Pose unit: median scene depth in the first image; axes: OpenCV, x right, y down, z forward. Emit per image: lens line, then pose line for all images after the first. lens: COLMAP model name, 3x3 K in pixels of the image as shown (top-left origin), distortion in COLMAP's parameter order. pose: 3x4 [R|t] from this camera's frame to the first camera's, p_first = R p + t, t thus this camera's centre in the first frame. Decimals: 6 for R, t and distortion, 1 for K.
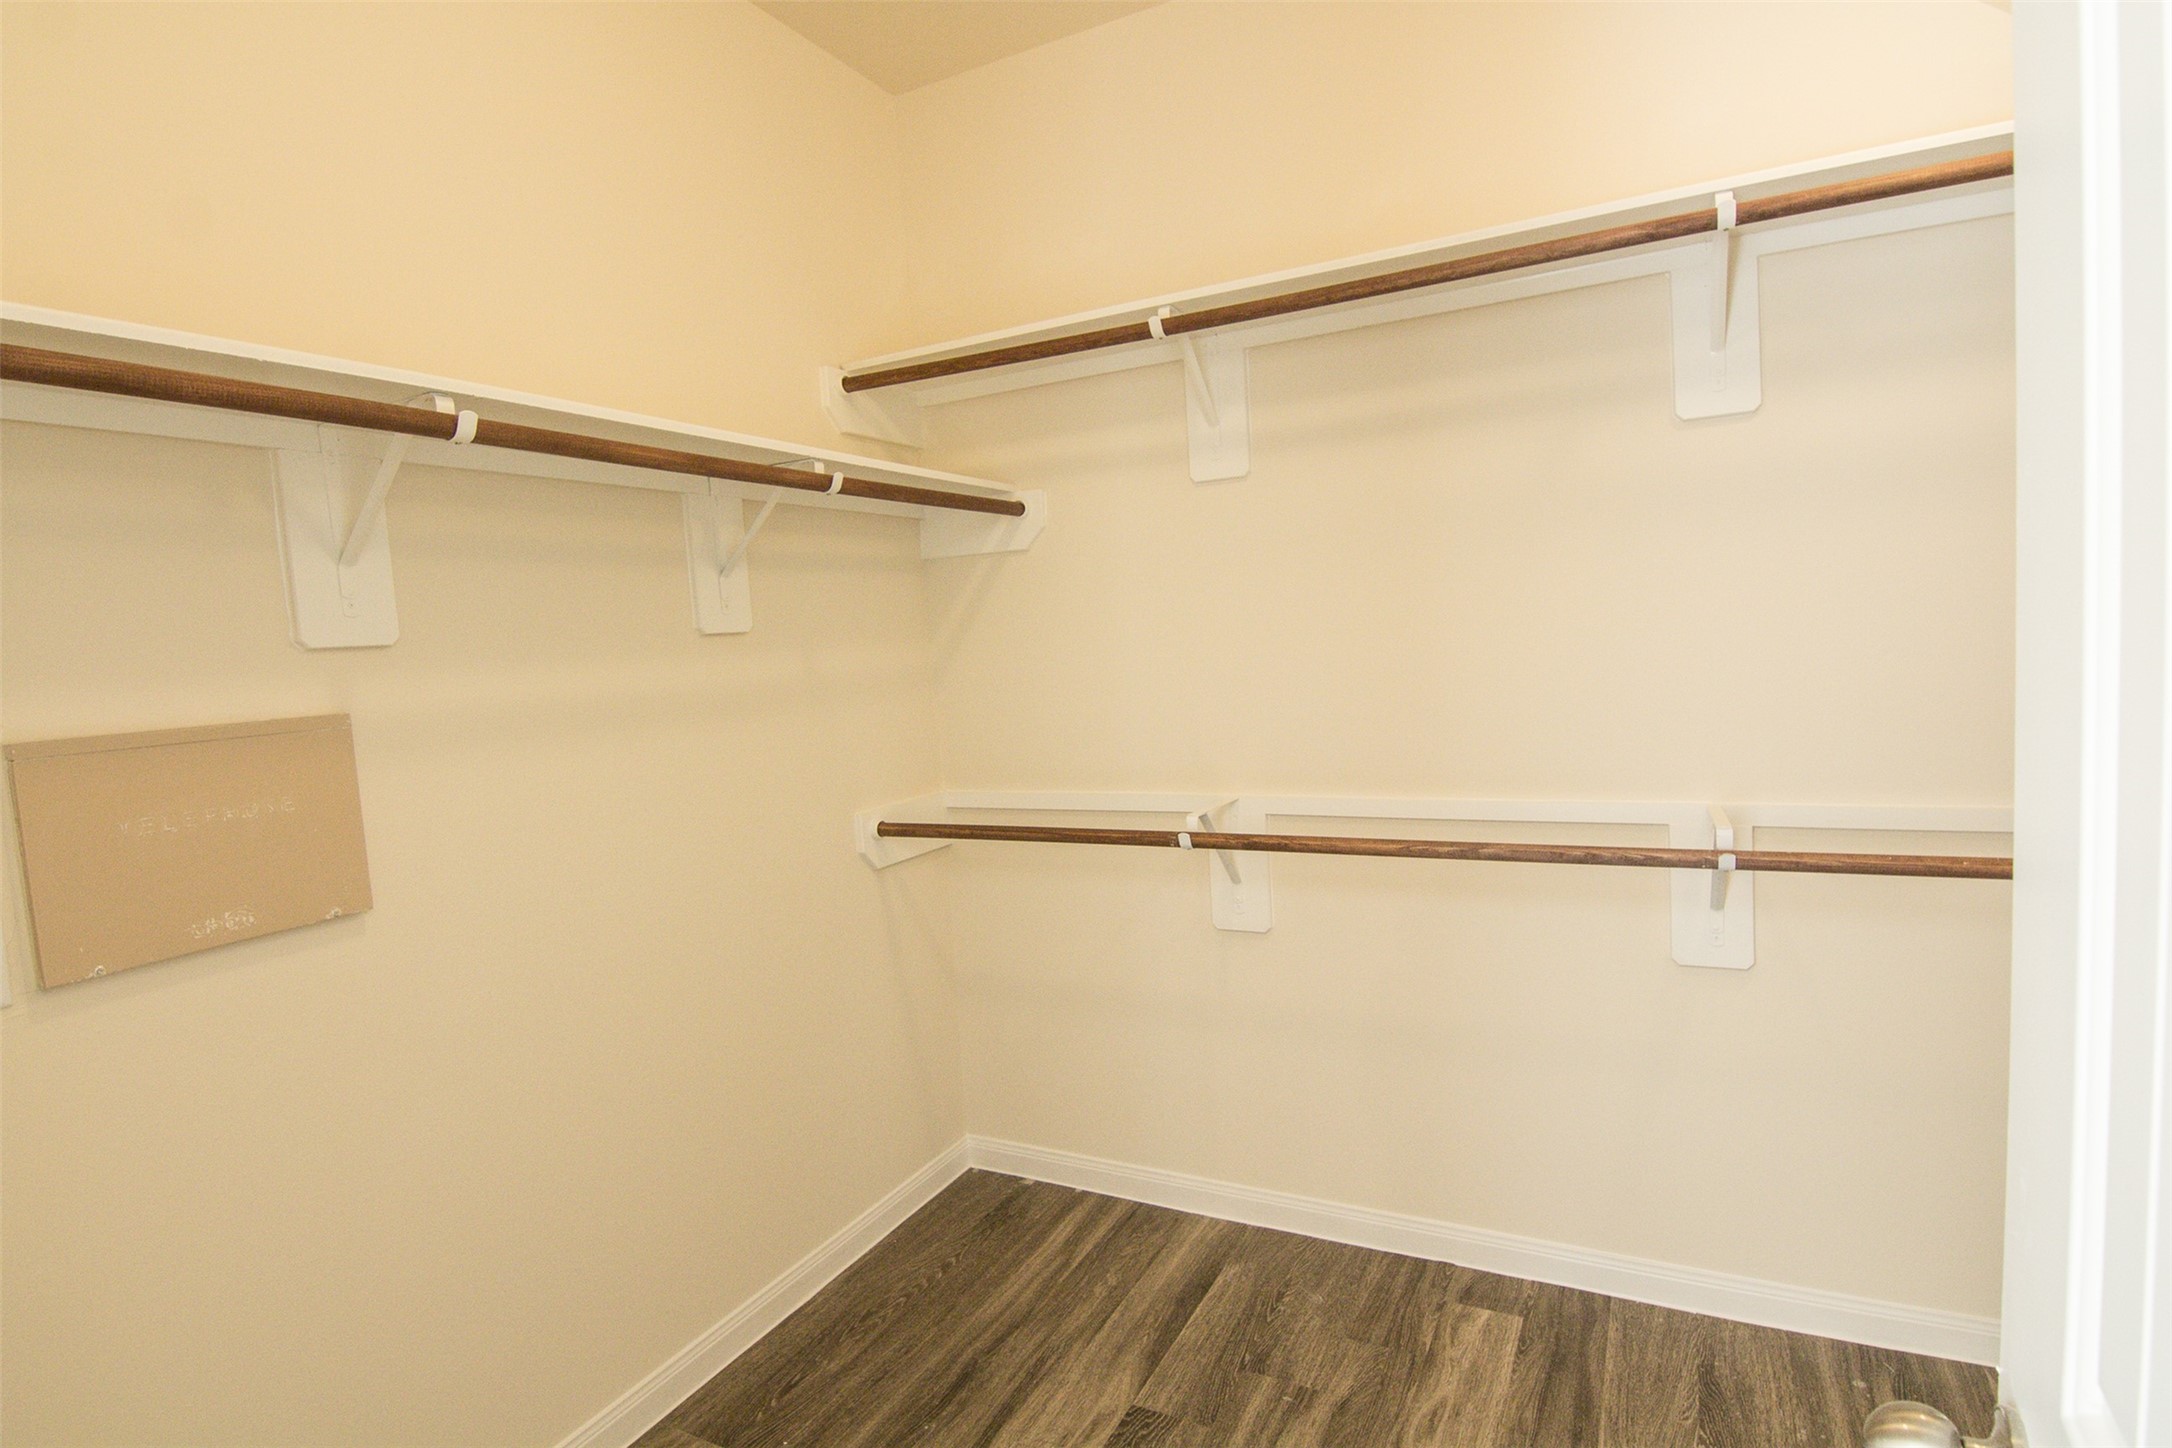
lens RADIAL K [[1103.4, 0, 1088.1], [0, 1103.4, 725.9], [0, 0, 1]] dist [-0.009511, -0.007787]
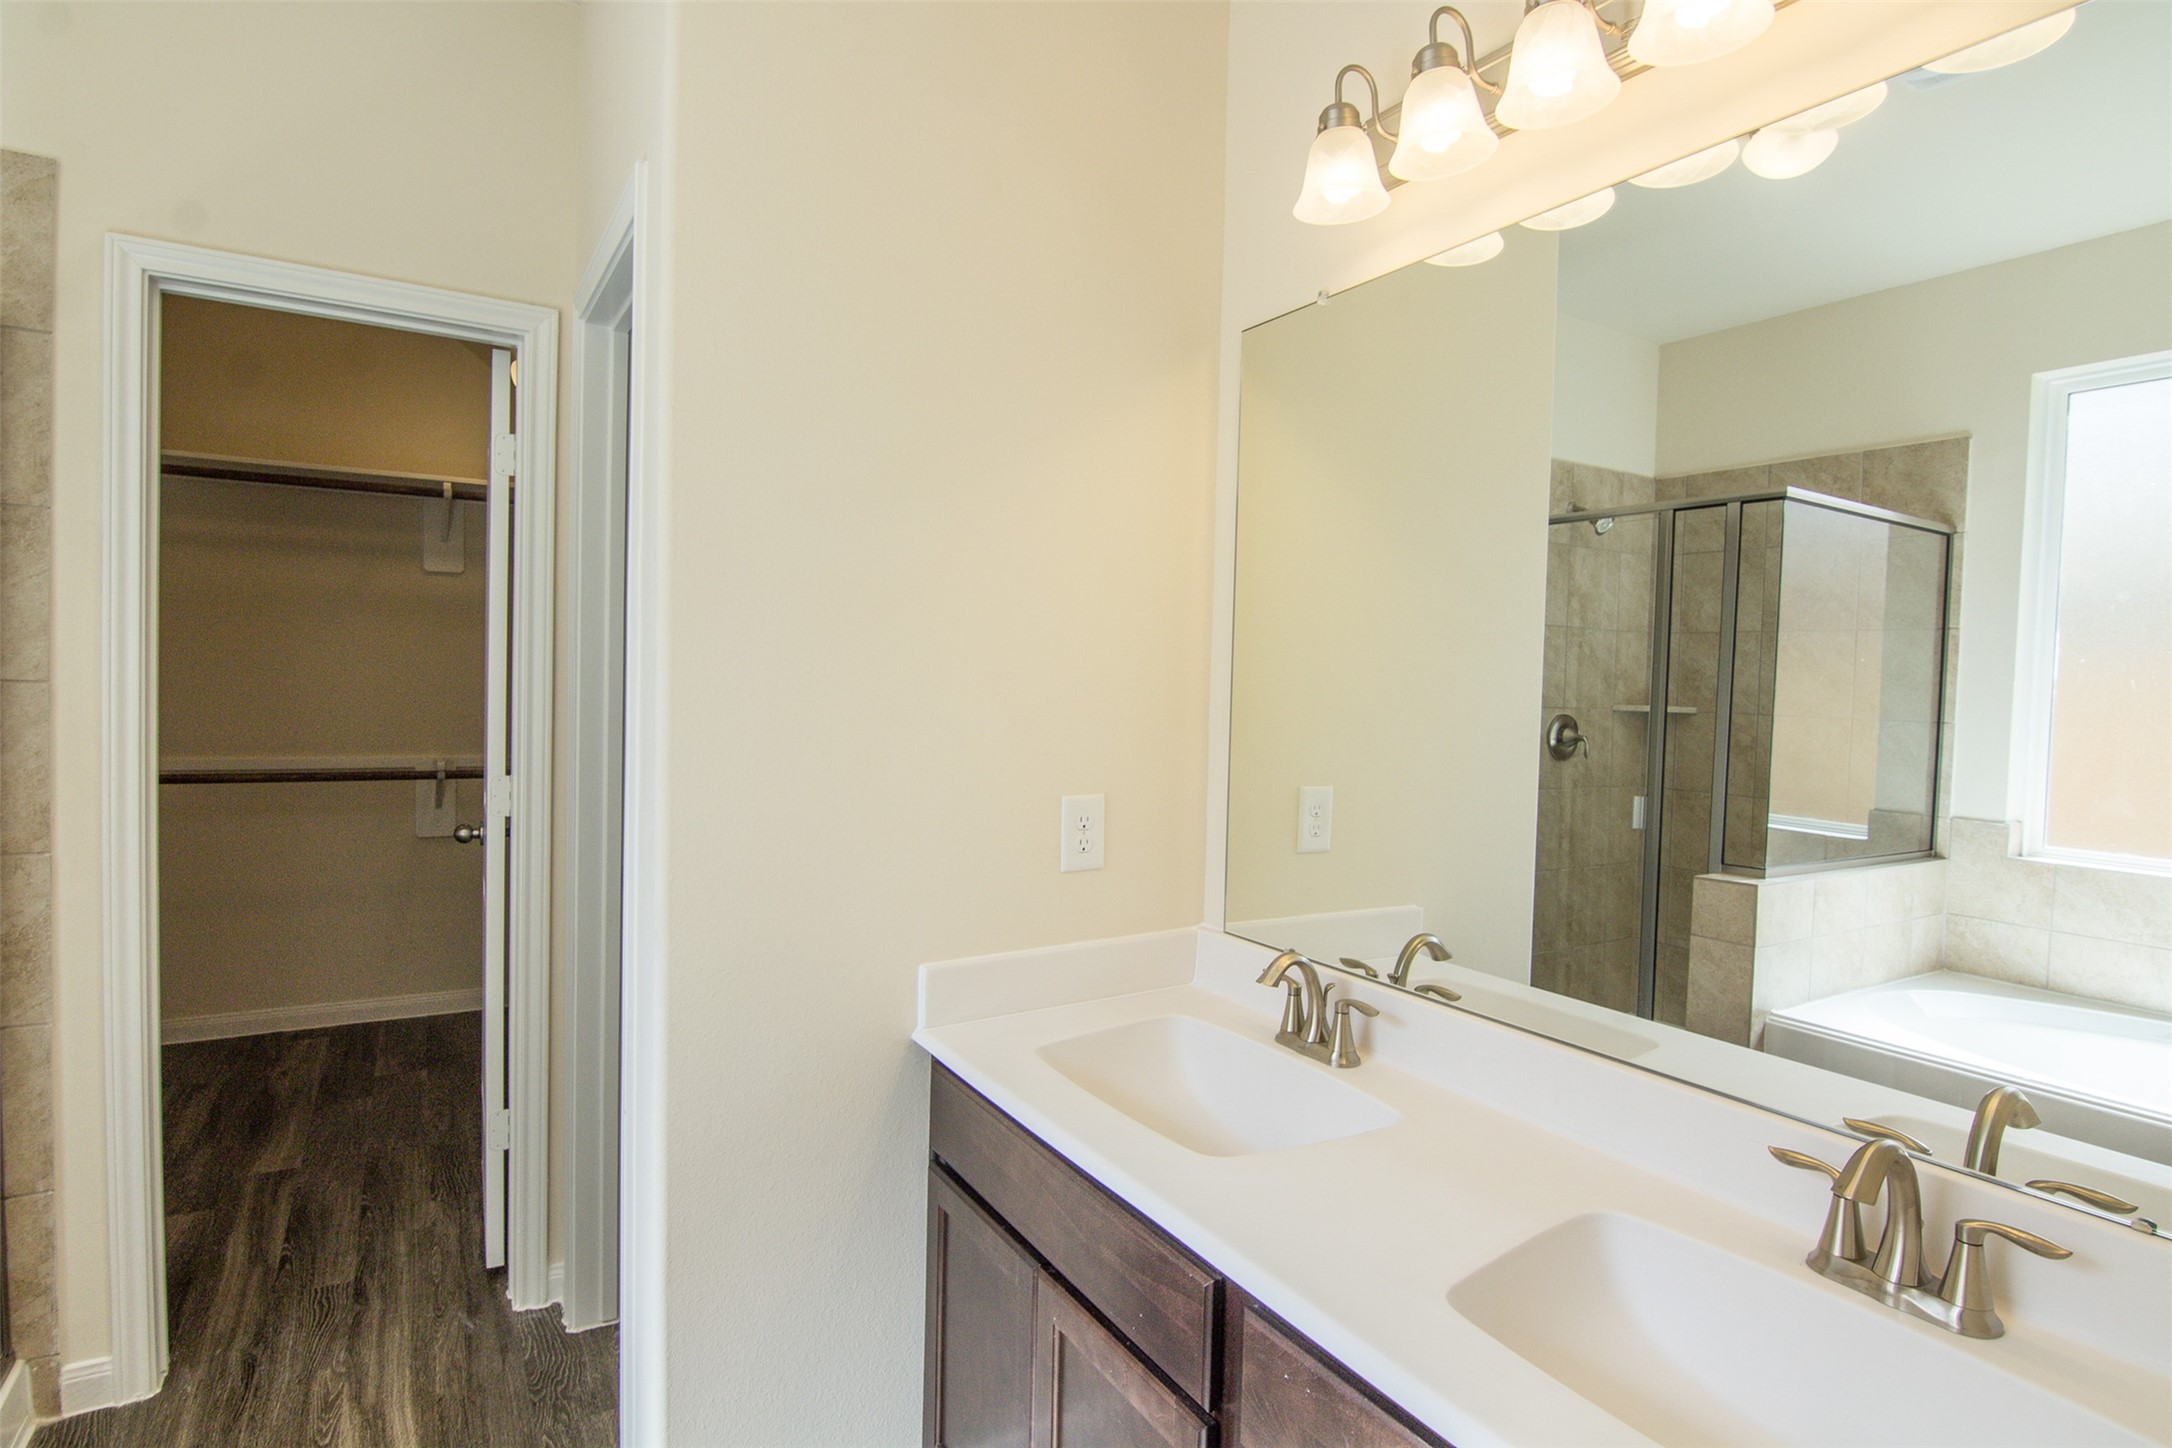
lens RADIAL K [[1103.4, 0, 1075.6], [0, 1103.4, 722.8], [0, 0, 1]] dist [-0.009511, -0.007787]
pose [[0.519933, 0.042134, 0.853167, -0.647782], [0.012620, 0.998295, -0.056991, 0.157850], [-0.854114, 0.040398, 0.518514, -1.242713]]
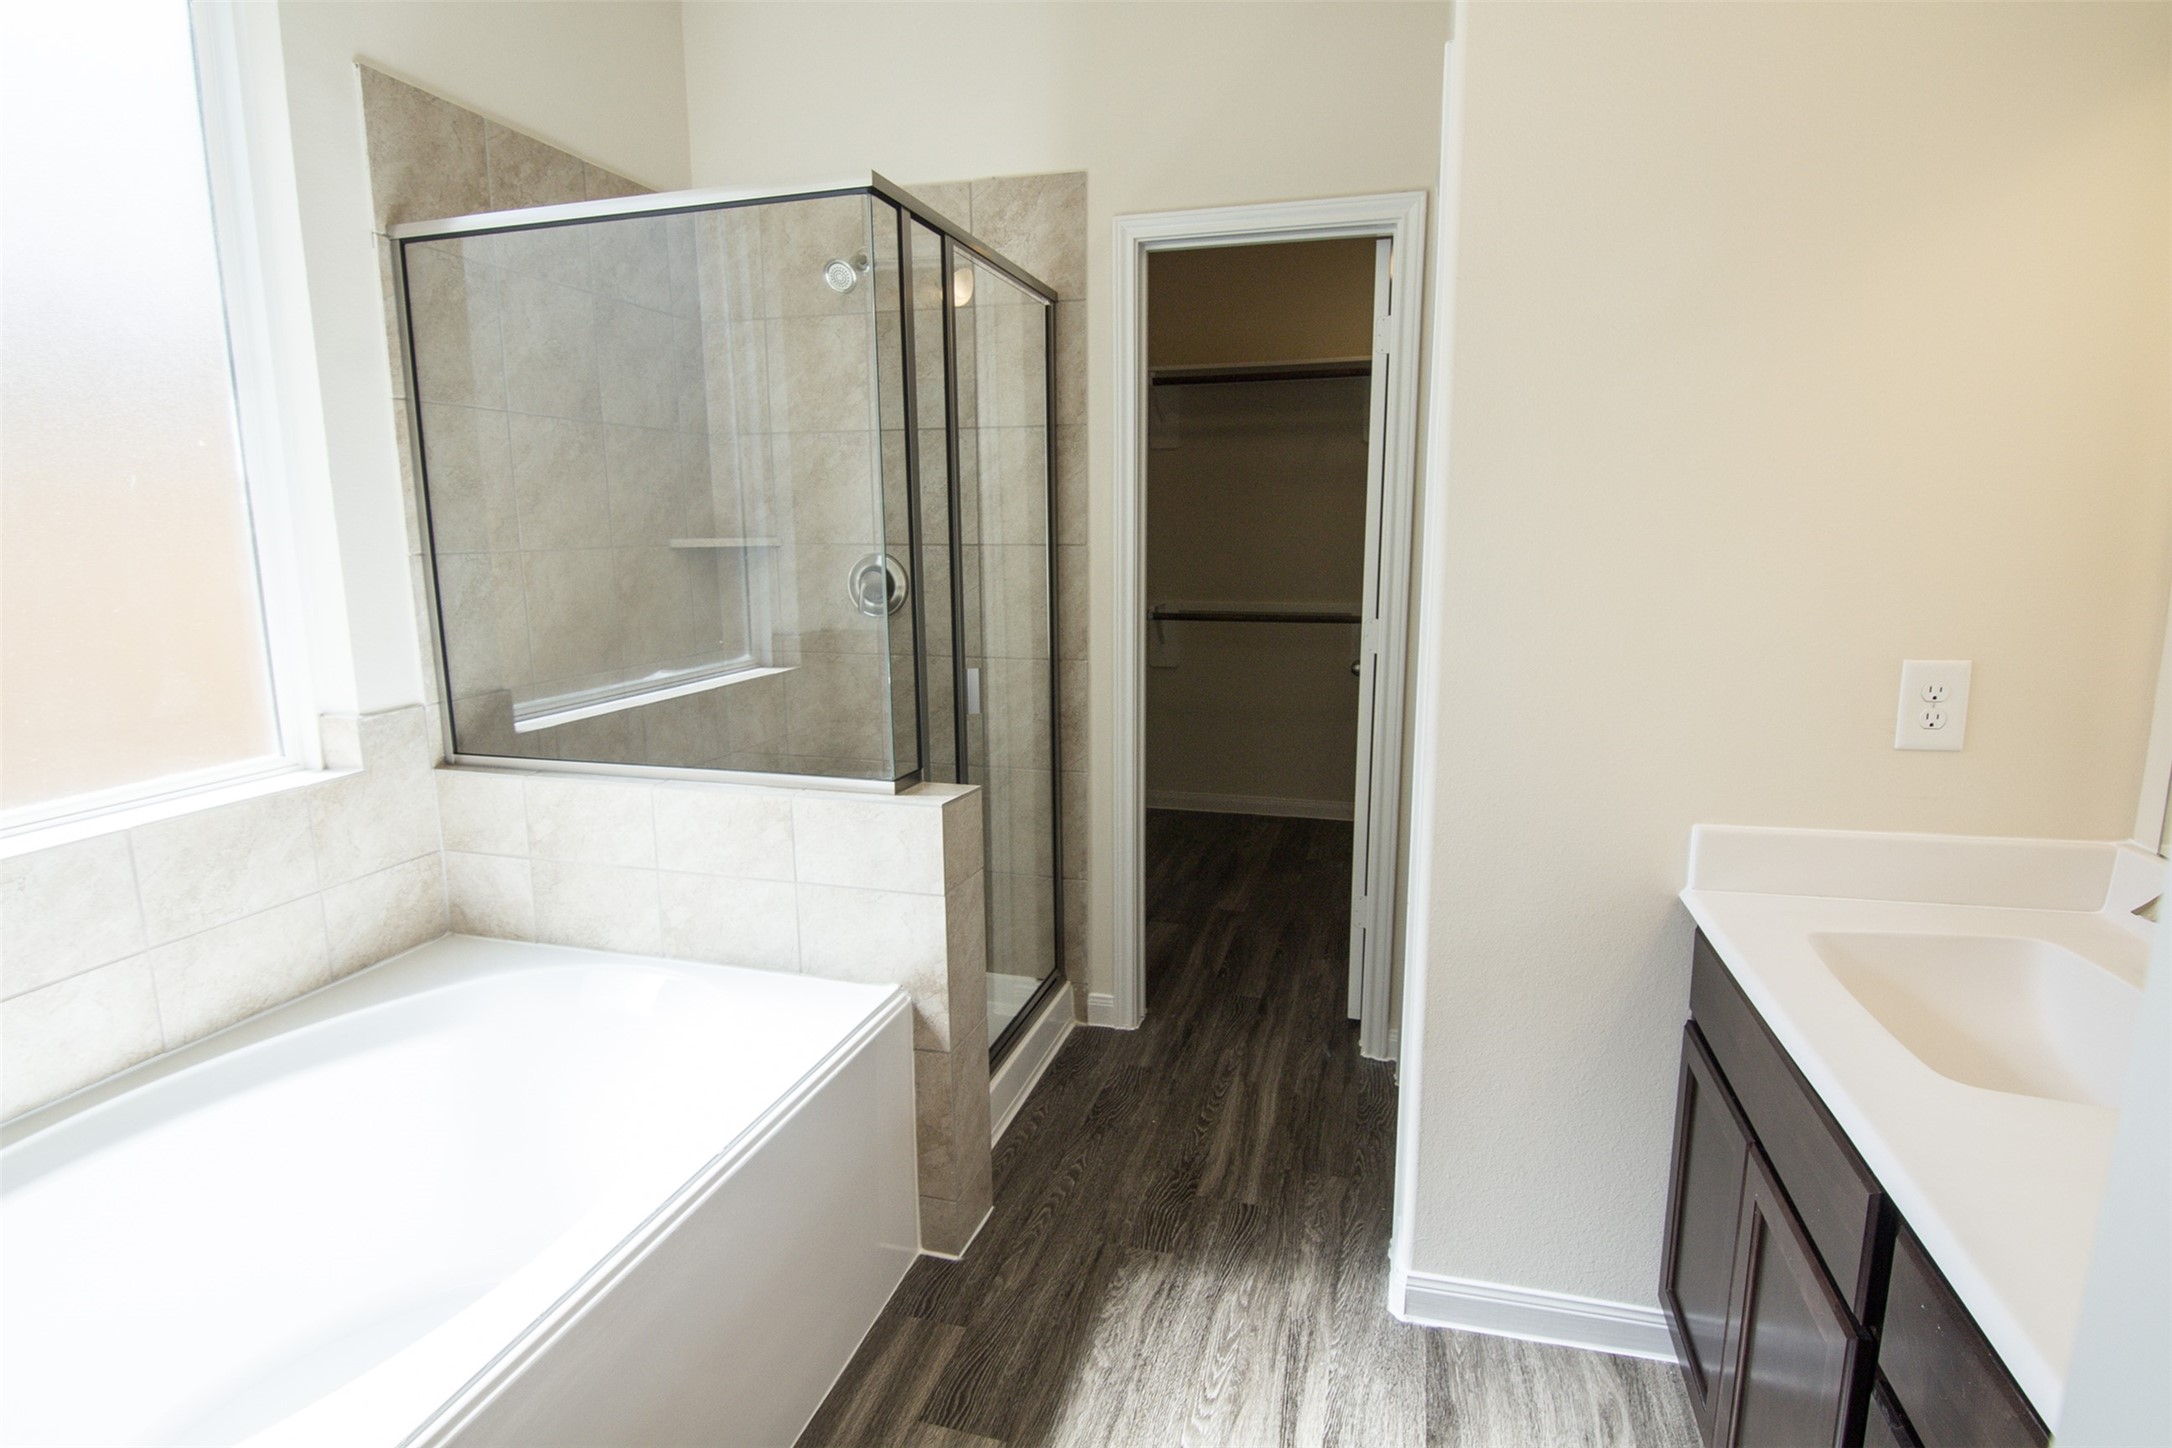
lens RADIAL K [[1103.4, 0, 1091.6], [0, 1103.4, 727.6], [0, 0, 1]] dist [-0.009511, -0.007787]
pose [[0.980160, 0.017856, 0.197402, -0.521137], [-0.035733, 0.995535, 0.087373, 0.174362], [-0.194961, -0.092694, 0.976421, -1.529946]]
